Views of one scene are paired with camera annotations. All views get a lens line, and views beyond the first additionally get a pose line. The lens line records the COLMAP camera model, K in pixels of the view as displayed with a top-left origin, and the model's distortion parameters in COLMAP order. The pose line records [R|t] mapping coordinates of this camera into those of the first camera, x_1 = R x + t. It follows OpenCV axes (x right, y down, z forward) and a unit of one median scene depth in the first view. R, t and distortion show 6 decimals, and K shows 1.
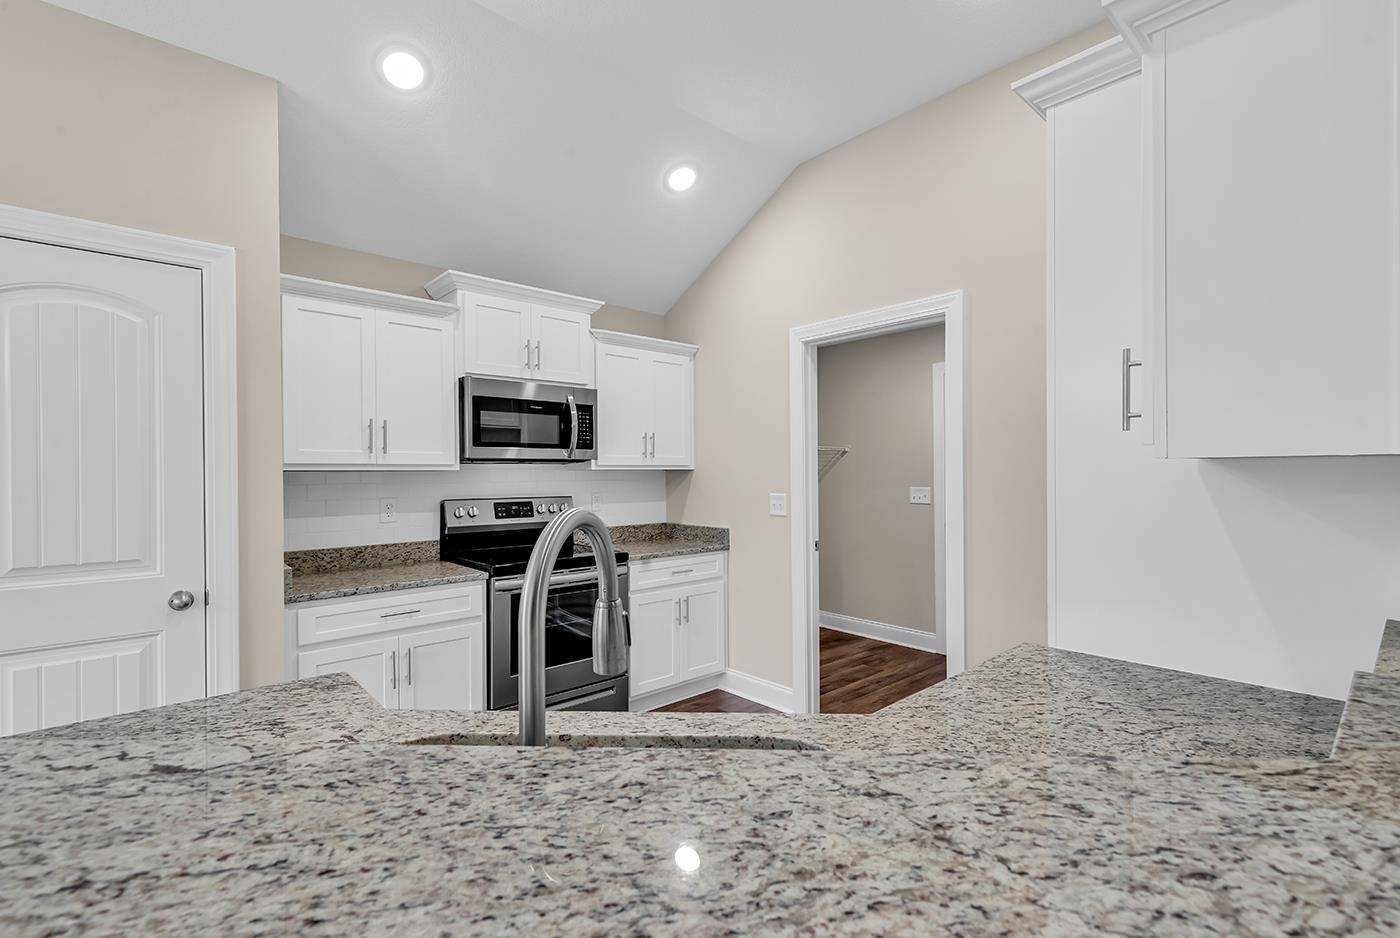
lens RADIAL K [[632.7, 0, 700.0], [0, 632.7, 469.0], [0, 0, 1]] dist [0.003159, -0.000610]
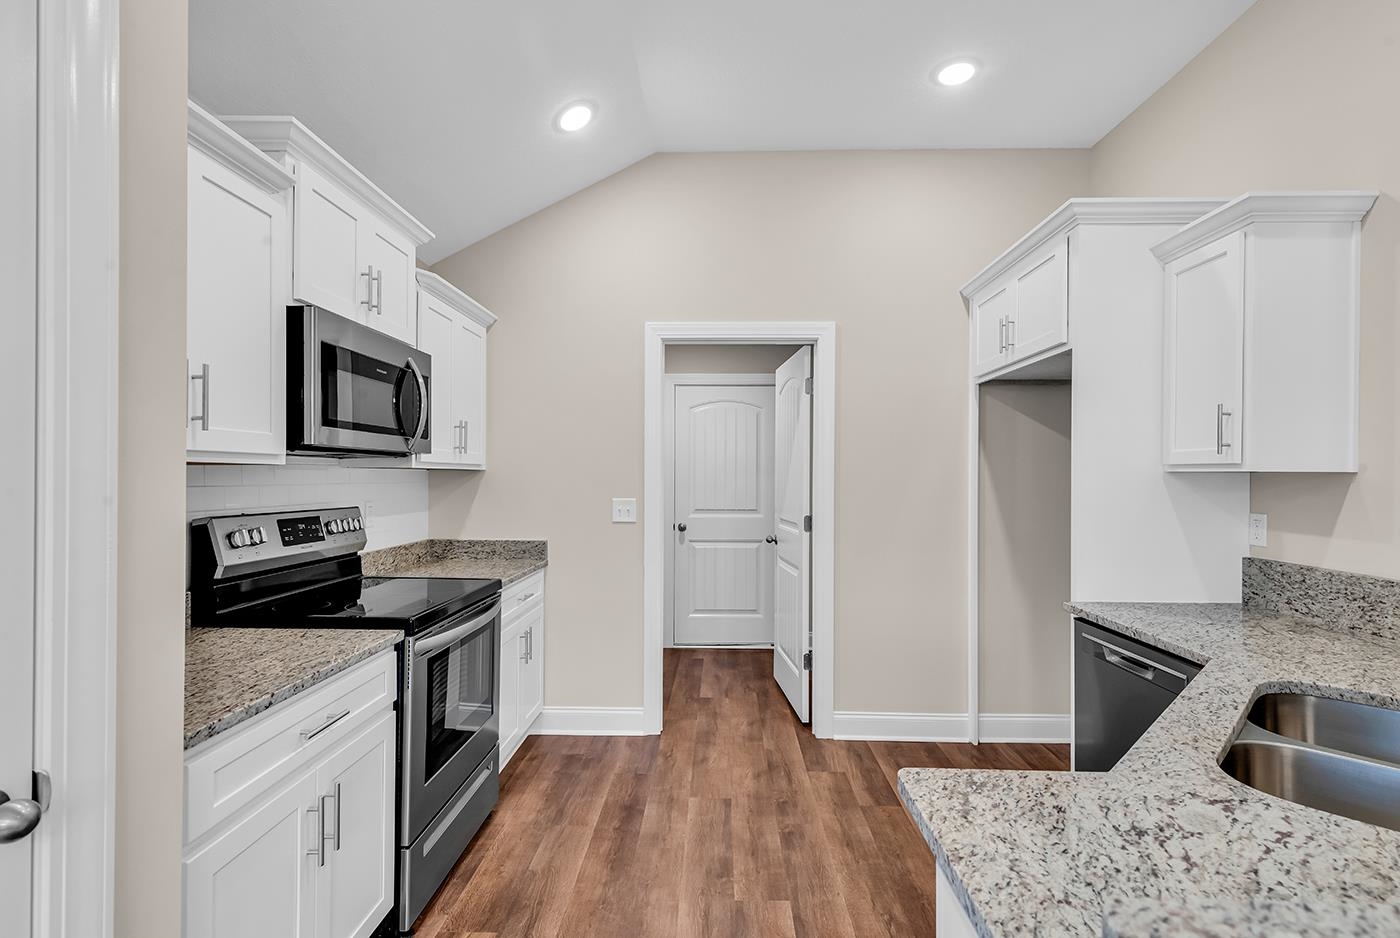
lens RADIAL K [[650.7, 0, 700.0], [0, 650.7, 469.0], [0, 0, 1]] dist [0.006645, -0.001669]
pose [[0.684115, 0.020410, 0.729089, -0.514661], [-0.015341, 0.999790, -0.013593, 0.007680], [-0.729213, -0.001886, 0.684284, 0.290706]]
